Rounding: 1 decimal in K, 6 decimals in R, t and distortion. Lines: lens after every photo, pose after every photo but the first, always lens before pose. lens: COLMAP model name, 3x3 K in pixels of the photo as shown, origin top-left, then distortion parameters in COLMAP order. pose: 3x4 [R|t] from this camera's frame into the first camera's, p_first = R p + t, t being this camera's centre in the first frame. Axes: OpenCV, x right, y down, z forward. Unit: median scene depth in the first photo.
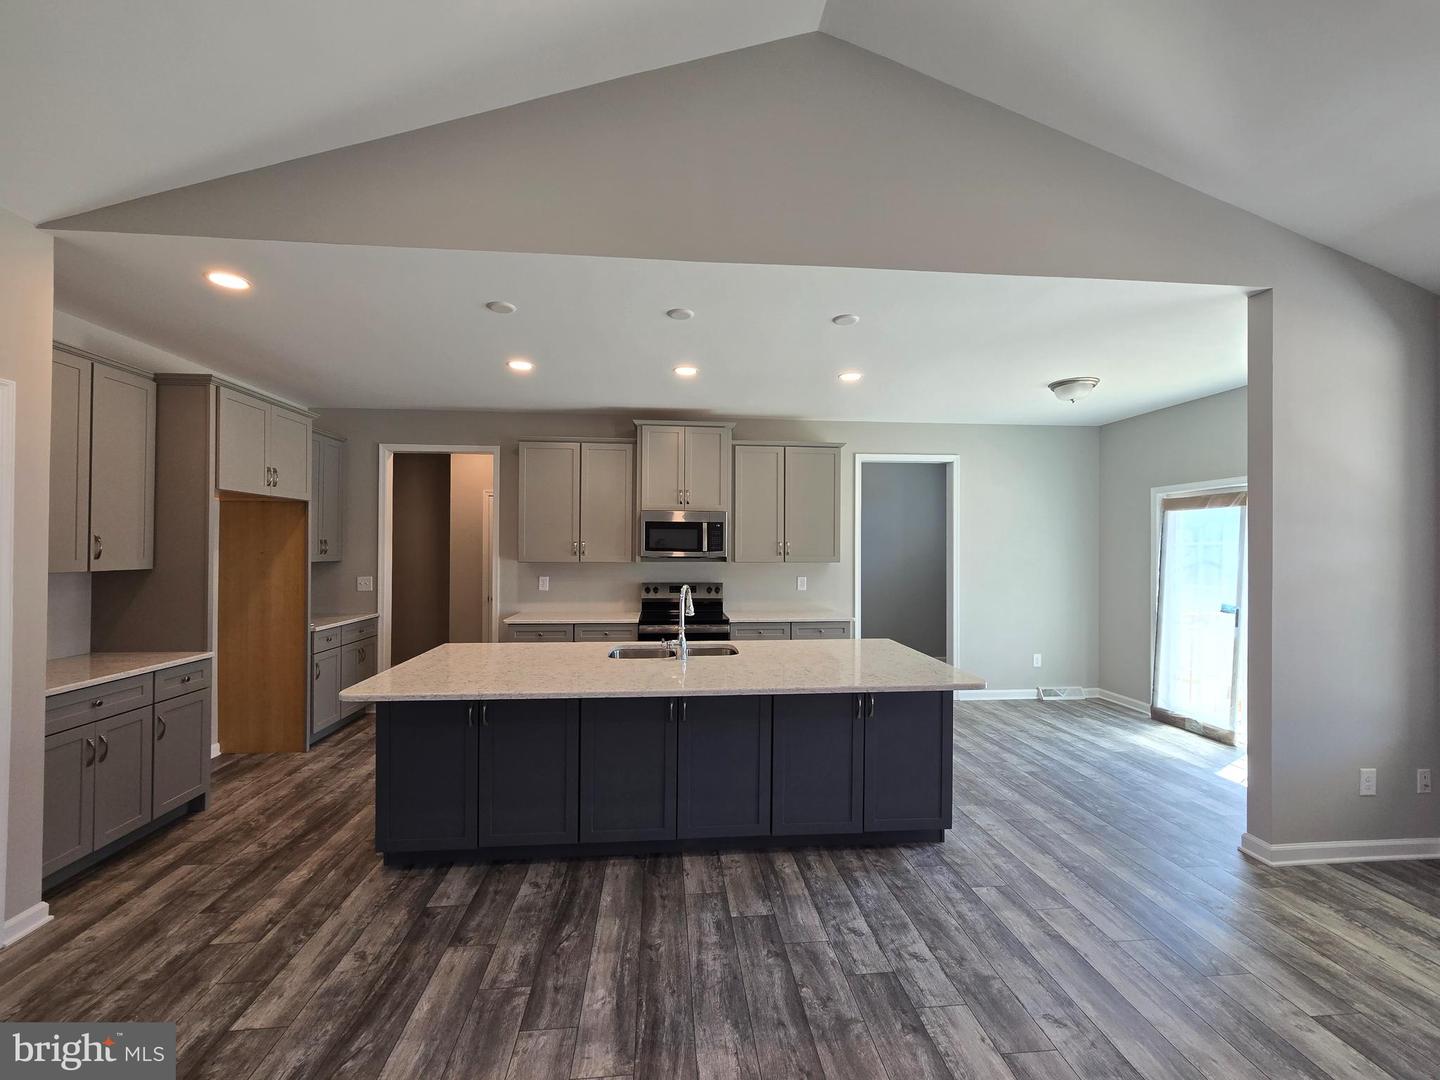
lens RADIAL K [[593.1, 0, 719.7], [0, 593.1, 544.0], [0, 0, 1]] dist [-0.002905, 0.002855]
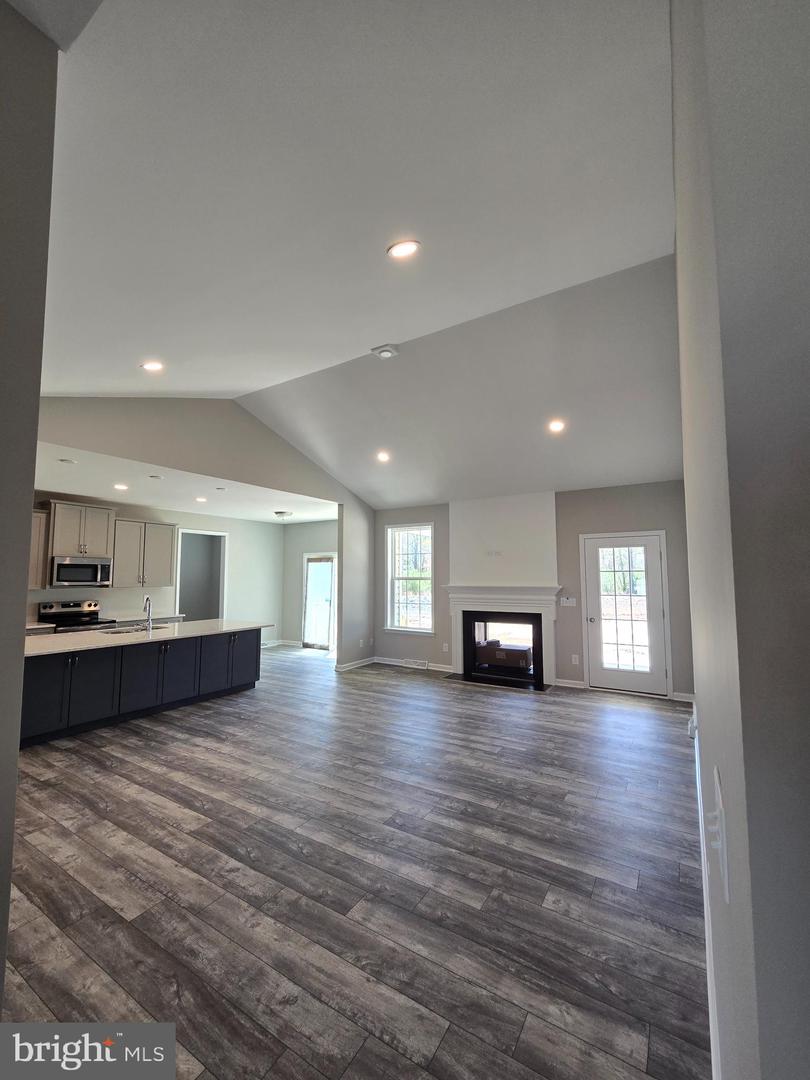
lens RADIAL K [[444.8, 0, 399.1], [0, 444.8, 543.8], [0, 0, 1]] dist [-0.002905, 0.002855]
pose [[0.617163, 0.051894, 0.785122, -0.881725], [-0.001386, 0.997893, -0.064868, -0.025642], [-0.786834, 0.038946, 0.615934, -0.832722]]
